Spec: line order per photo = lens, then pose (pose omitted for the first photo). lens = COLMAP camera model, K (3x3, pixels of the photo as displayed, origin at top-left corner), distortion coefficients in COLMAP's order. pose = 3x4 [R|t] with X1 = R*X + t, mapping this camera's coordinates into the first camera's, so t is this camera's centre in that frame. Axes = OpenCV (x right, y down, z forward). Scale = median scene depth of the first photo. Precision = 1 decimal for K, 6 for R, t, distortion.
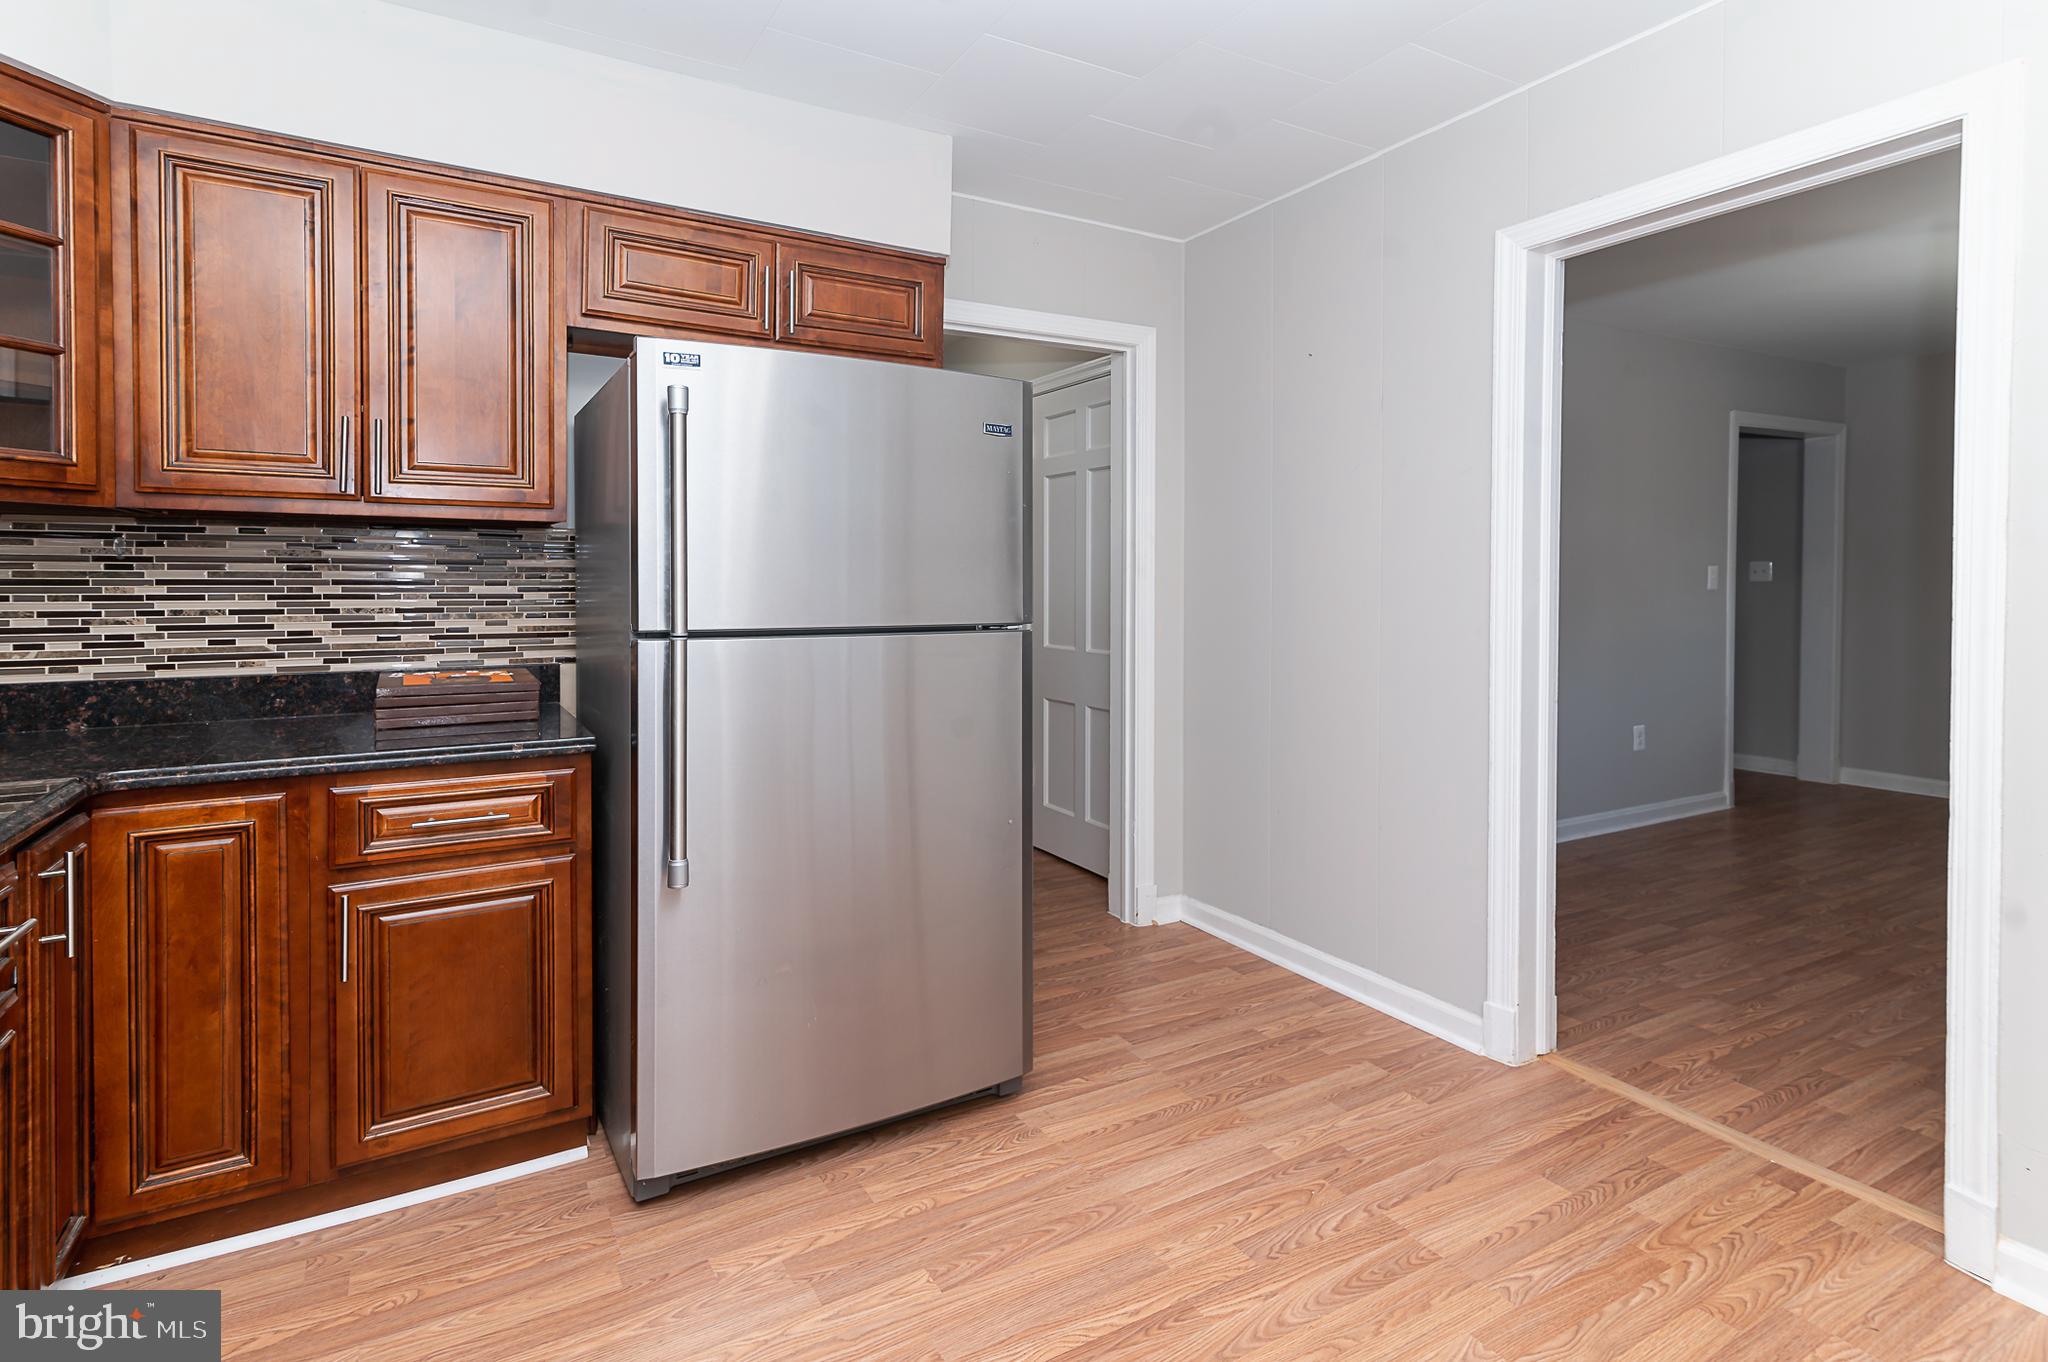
lens RADIAL K [[949.6, 0, 1048.8], [0, 949.6, 597.0], [0, 0, 1]] dist [0.002496, 0.000501]
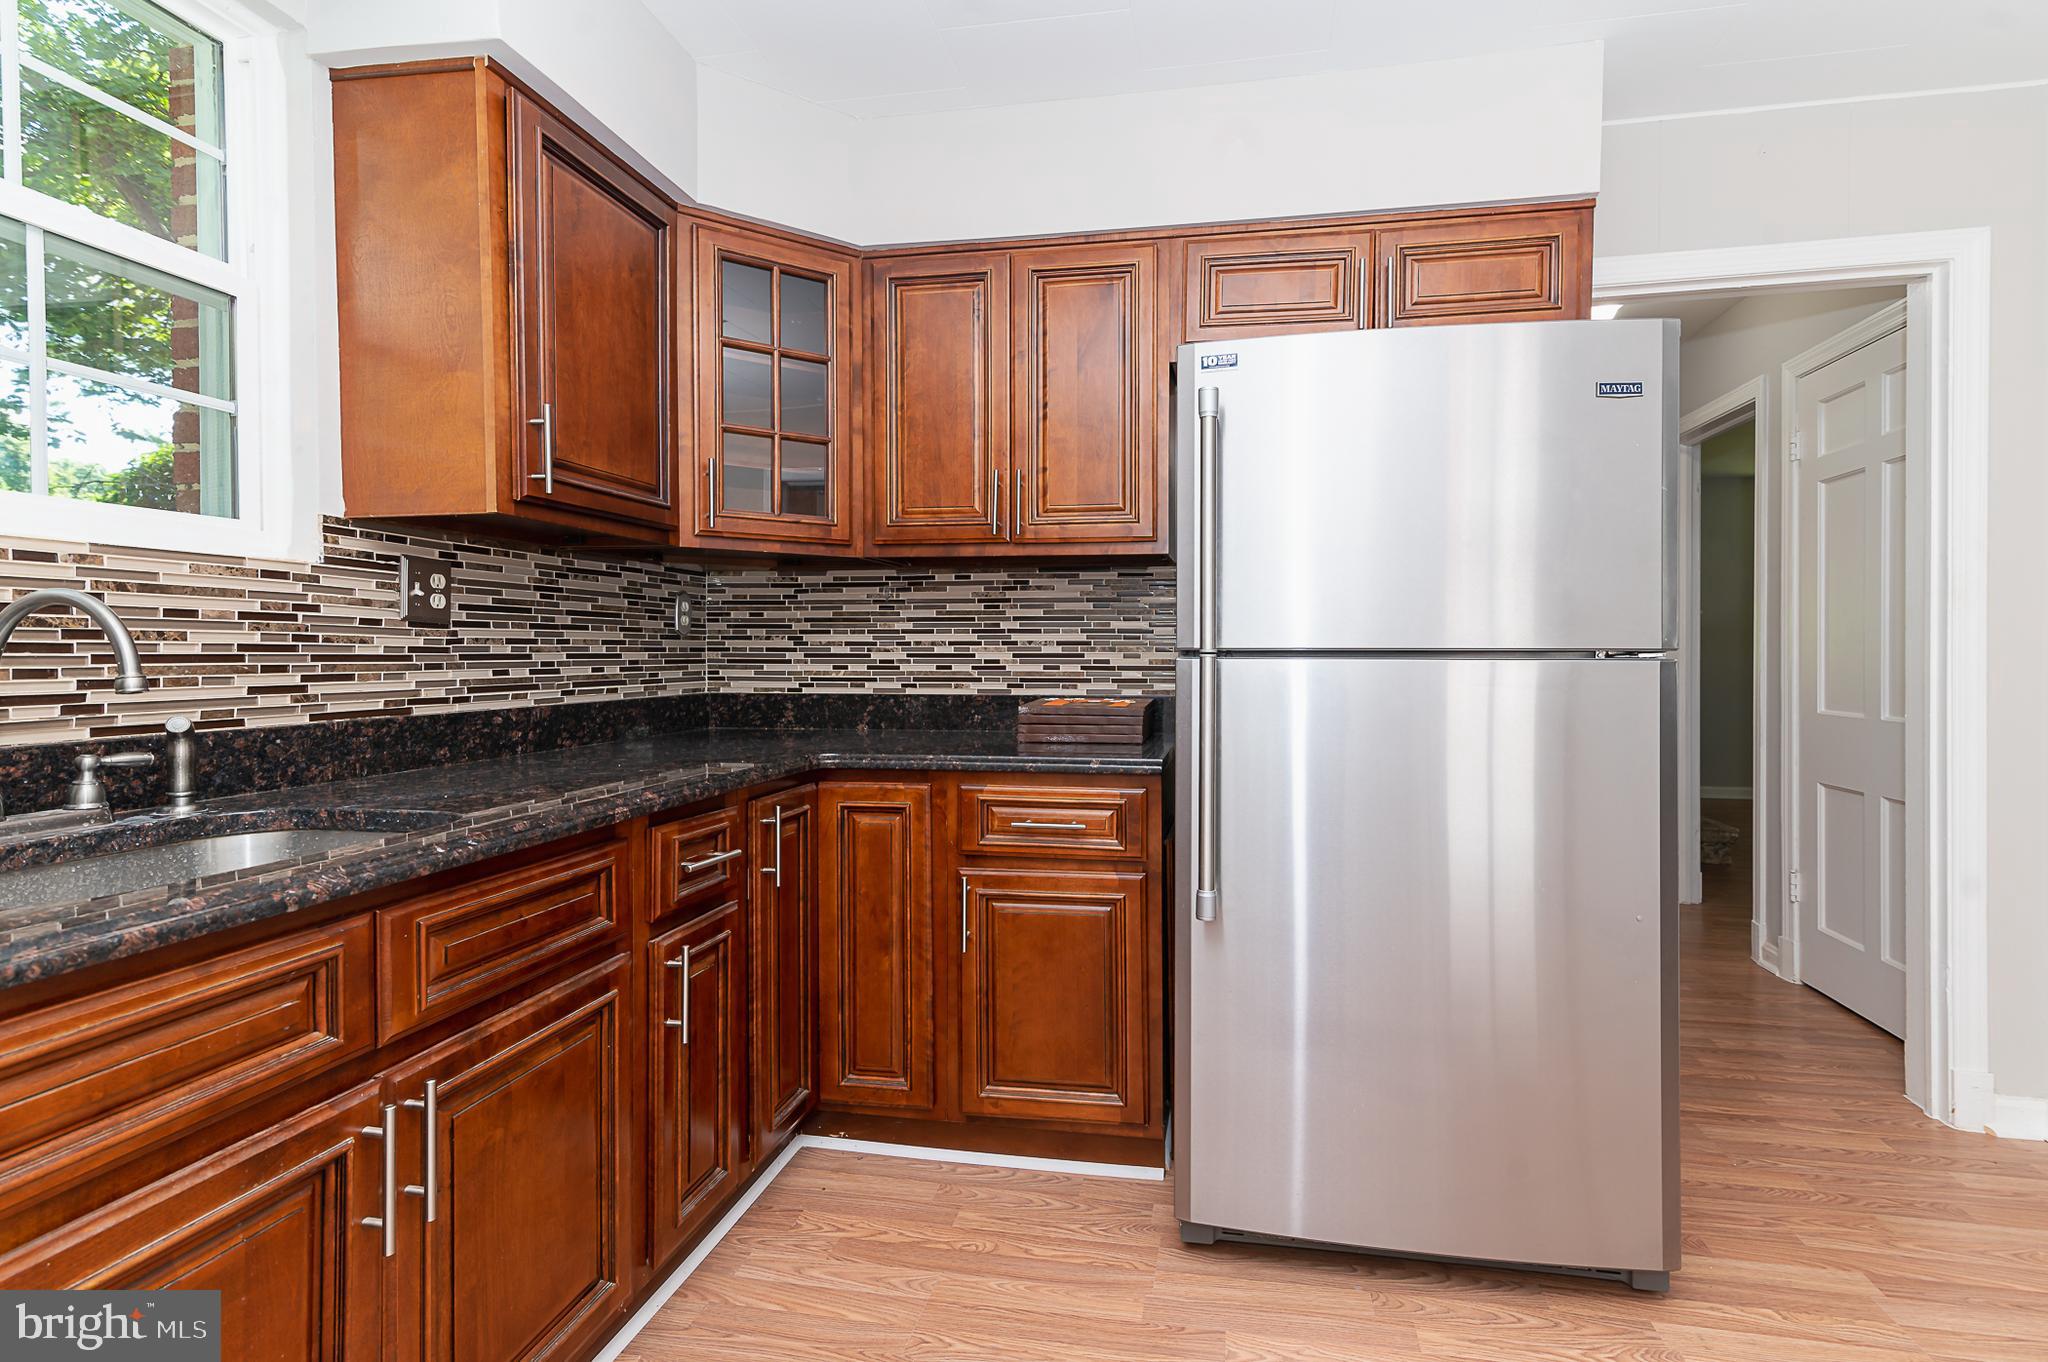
lens RADIAL K [[982.0, 0, 1131.5], [0, 982.0, 658.8], [0, 0, 1]] dist [0.009531, -0.000307]
pose [[0.781285, 0.003164, -0.624166, 0.140389], [-0.008843, 0.999943, -0.006001, 0.046912], [0.624111, 0.010208, 0.781269, 0.167521]]
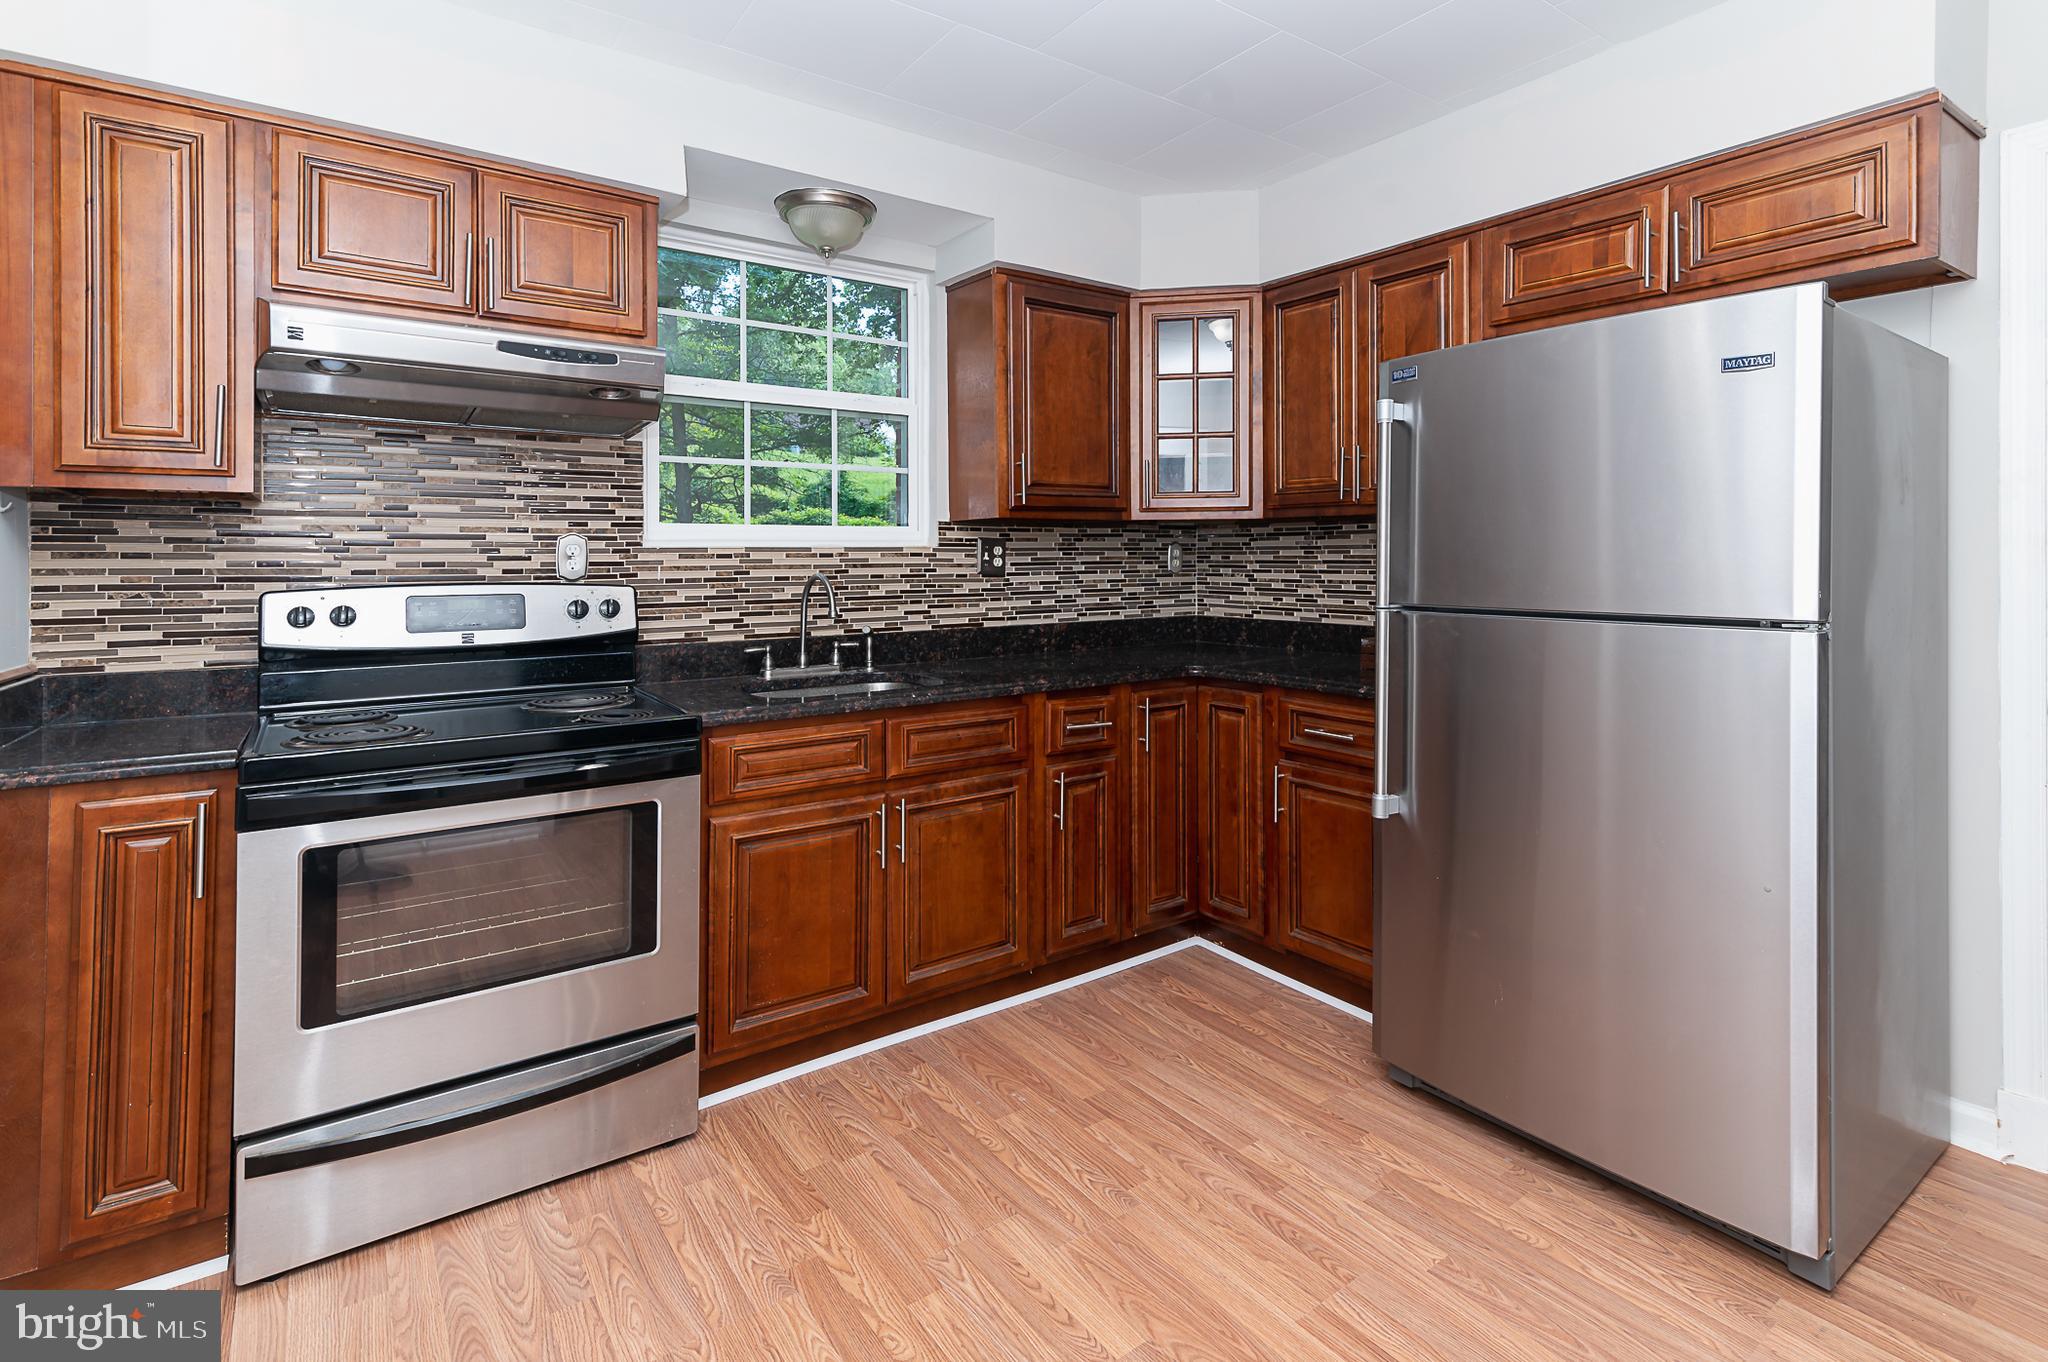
lens RADIAL K [[1004.9, 0, 1028.5], [0, 1004.9, 548.4], [0, 0, 1]] dist [0.001359, -0.000312]
pose [[0.105700, -0.011709, -0.994329, 0.733768], [-0.011879, 0.999844, -0.013036, -0.011532], [0.994327, 0.013190, 0.105544, 0.370707]]
